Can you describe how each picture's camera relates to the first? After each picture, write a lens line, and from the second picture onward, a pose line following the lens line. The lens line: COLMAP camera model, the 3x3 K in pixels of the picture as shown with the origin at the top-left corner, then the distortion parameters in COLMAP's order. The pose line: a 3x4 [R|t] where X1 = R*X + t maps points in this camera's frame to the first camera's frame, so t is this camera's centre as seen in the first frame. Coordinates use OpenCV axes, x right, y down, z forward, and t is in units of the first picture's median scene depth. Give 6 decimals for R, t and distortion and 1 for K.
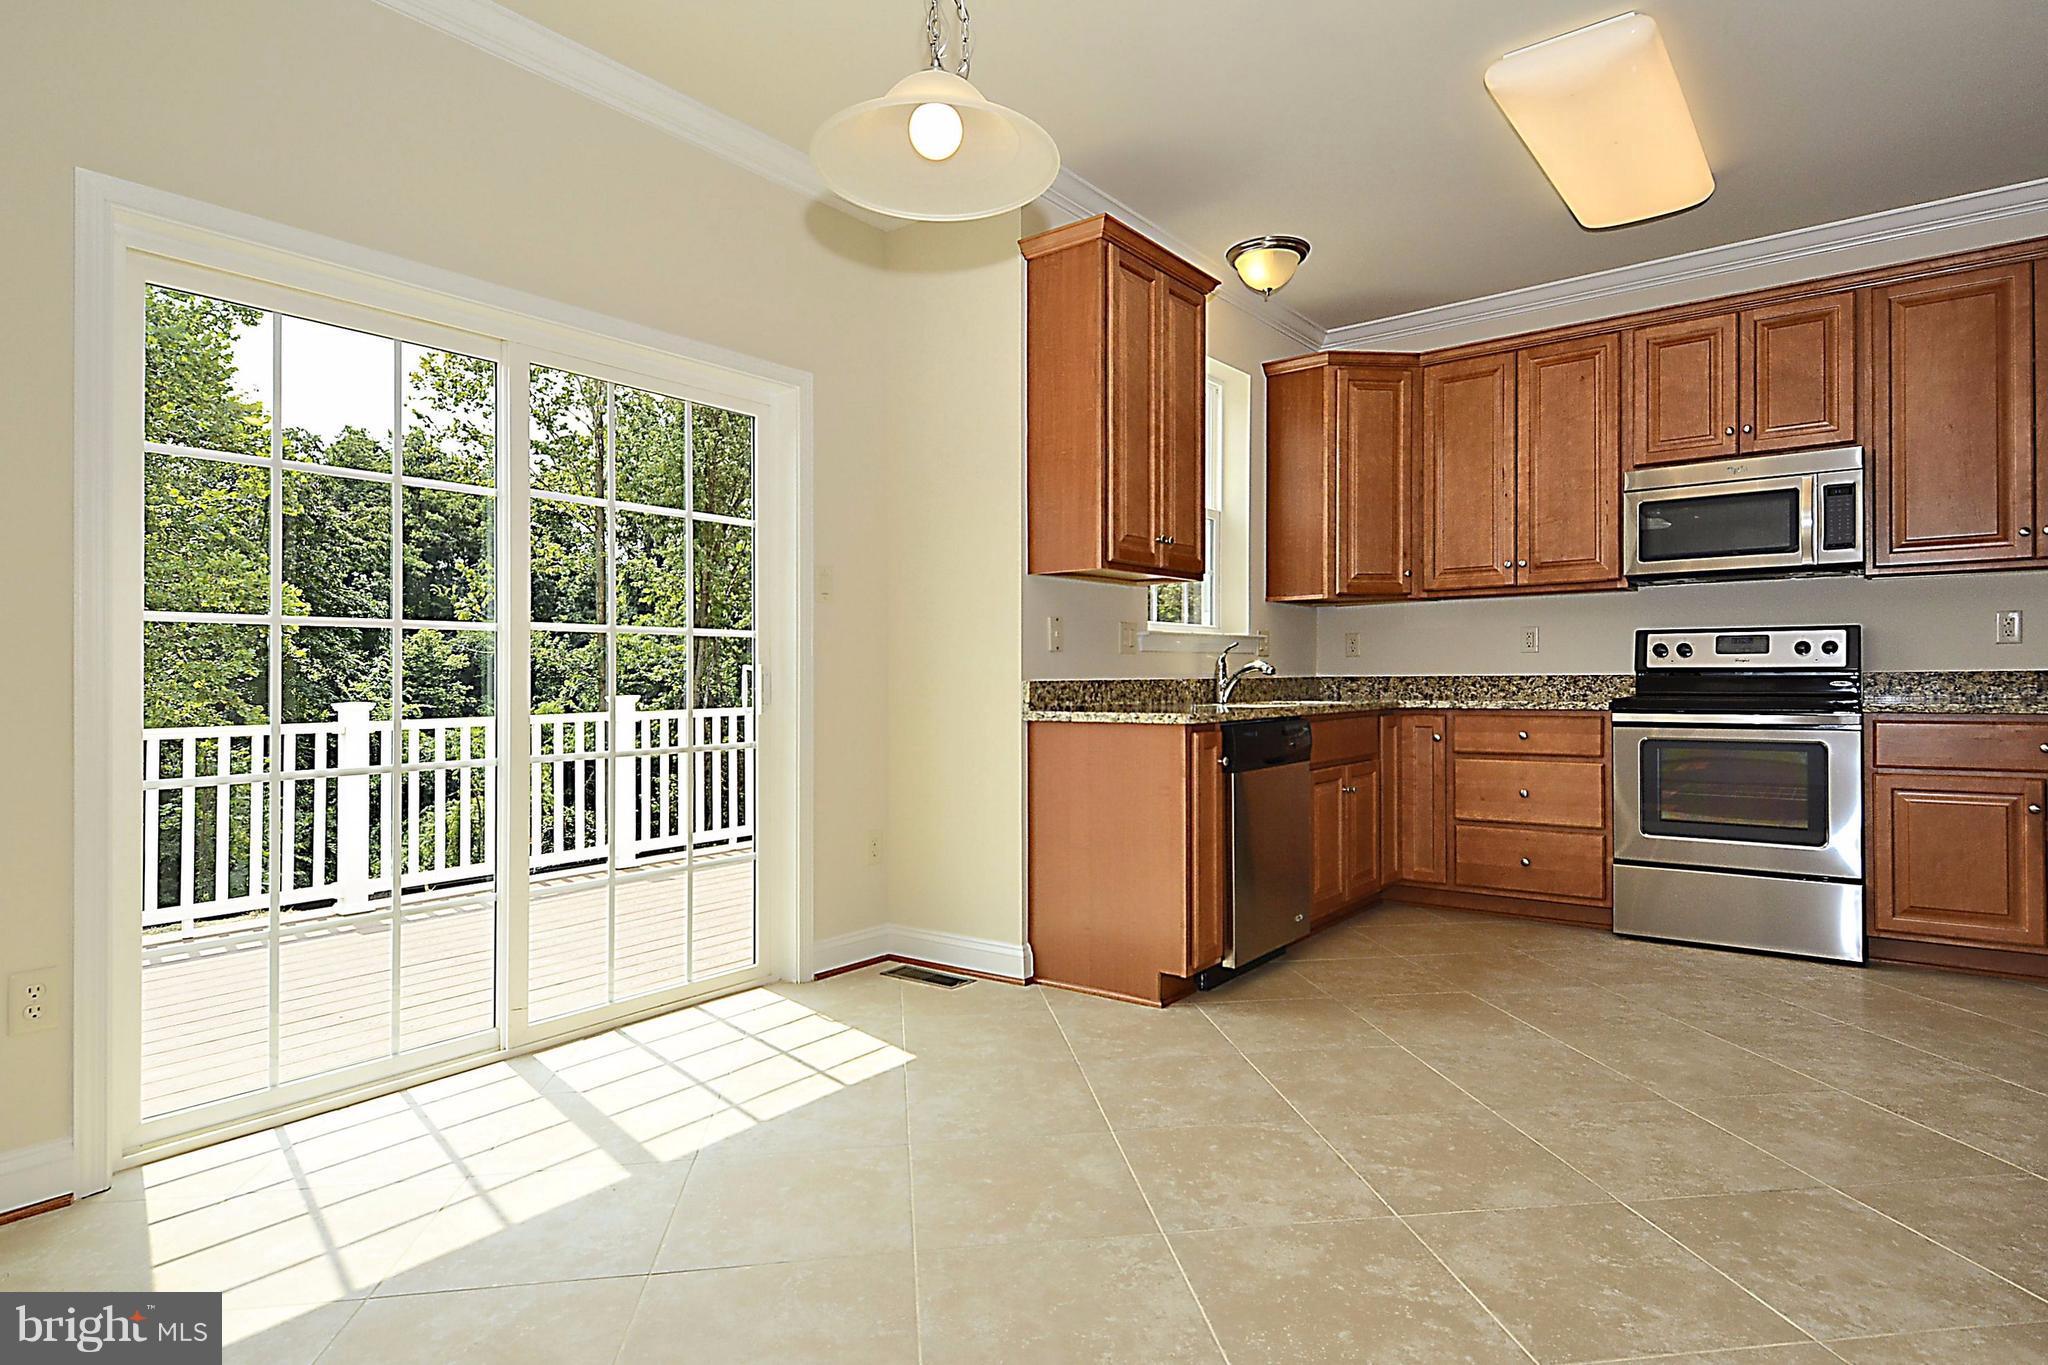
lens RADIAL K [[1086.7, 0, 1033.9], [0, 1086.7, 695.8], [0, 0, 1]] dist [0.038819, -0.026330]
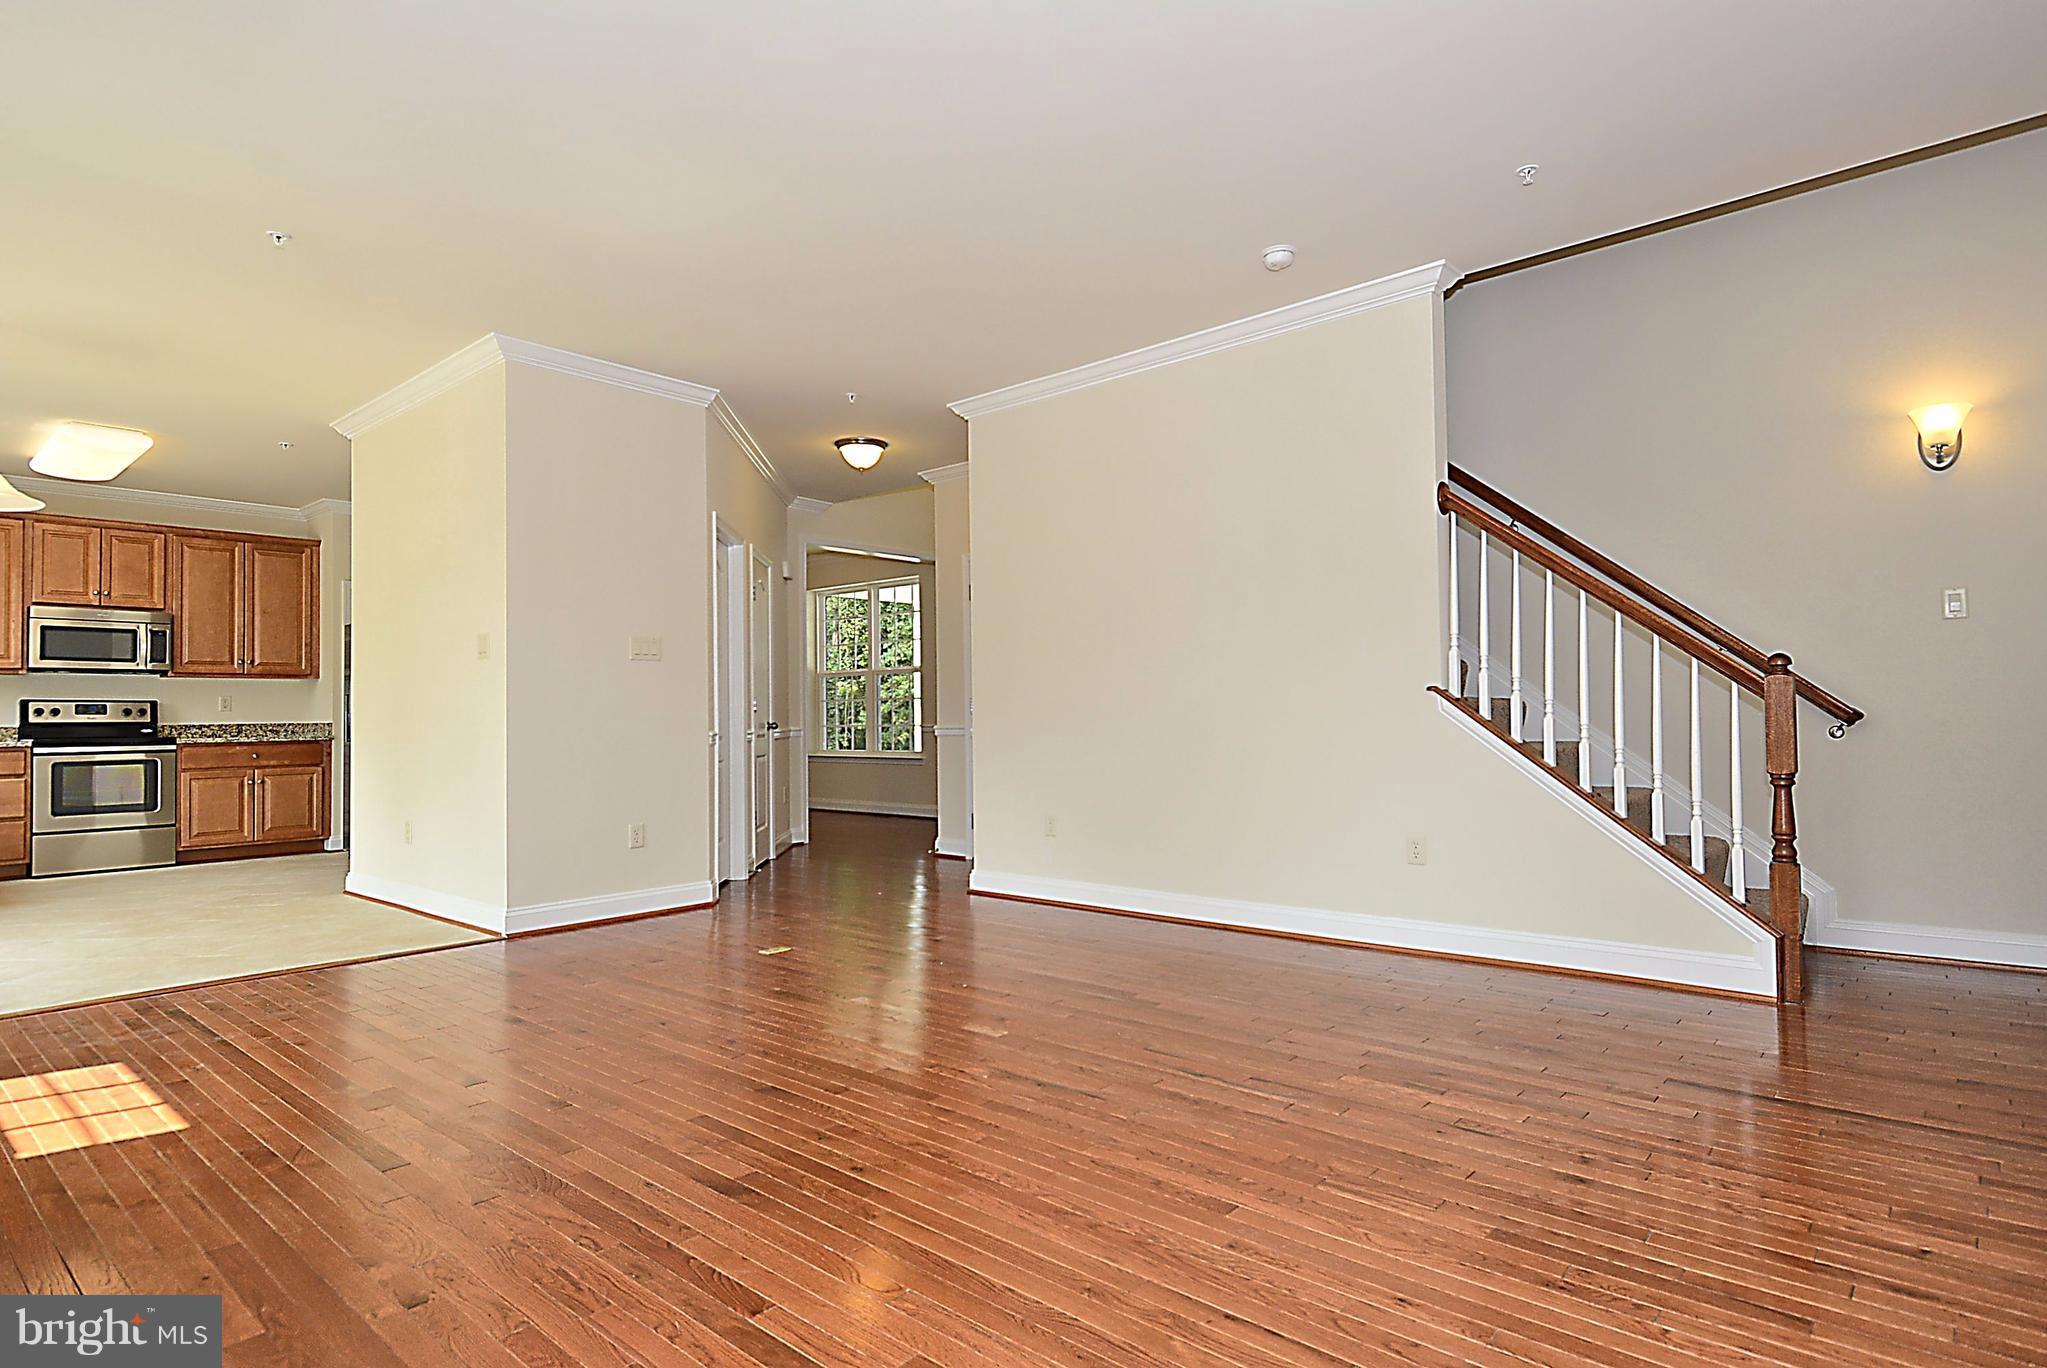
lens RADIAL K [[1093.2, 0, 1036.4], [0, 1093.2, 681.4], [0, 0, 1]] dist [0.038895, -0.026335]
pose [[0.071073, 0.040624, 0.996644, -1.073222], [0.030978, 0.998598, -0.042912, 0.033486], [-0.996990, 0.033924, 0.069715, -0.672697]]
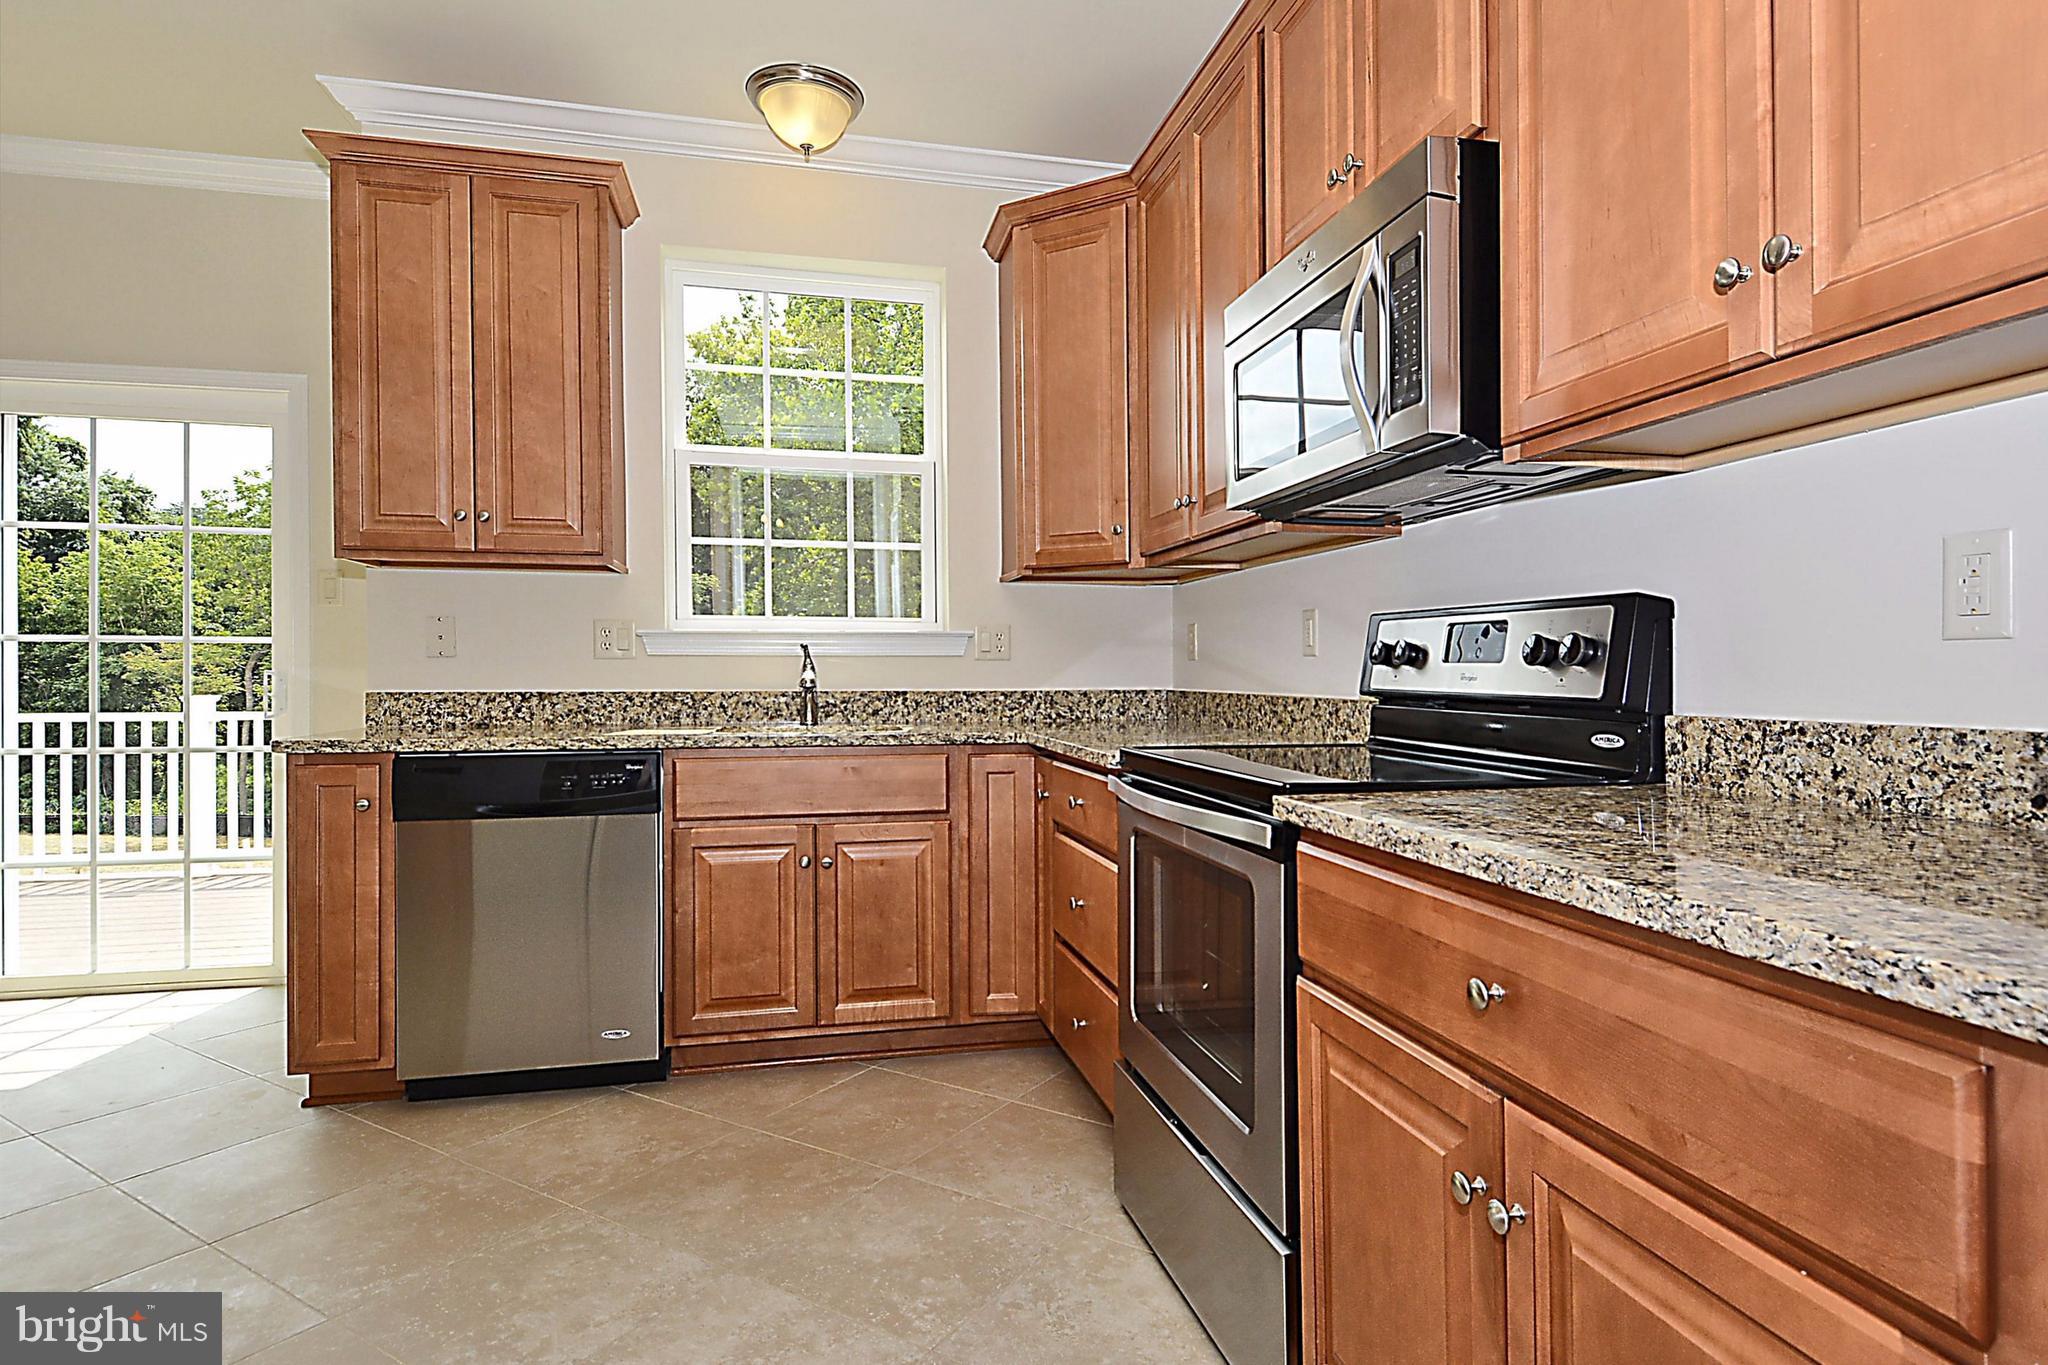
lens RADIAL K [[1093.7, 0, 1036.9], [0, 1093.7, 679.9], [0, 0, 1]] dist [0.038895, -0.026335]
pose [[0.772283, 0.015245, -0.635096, 0.824768], [-0.018570, 0.999827, 0.001420, -0.029637], [0.635007, 0.010697, 0.772432, 0.562559]]
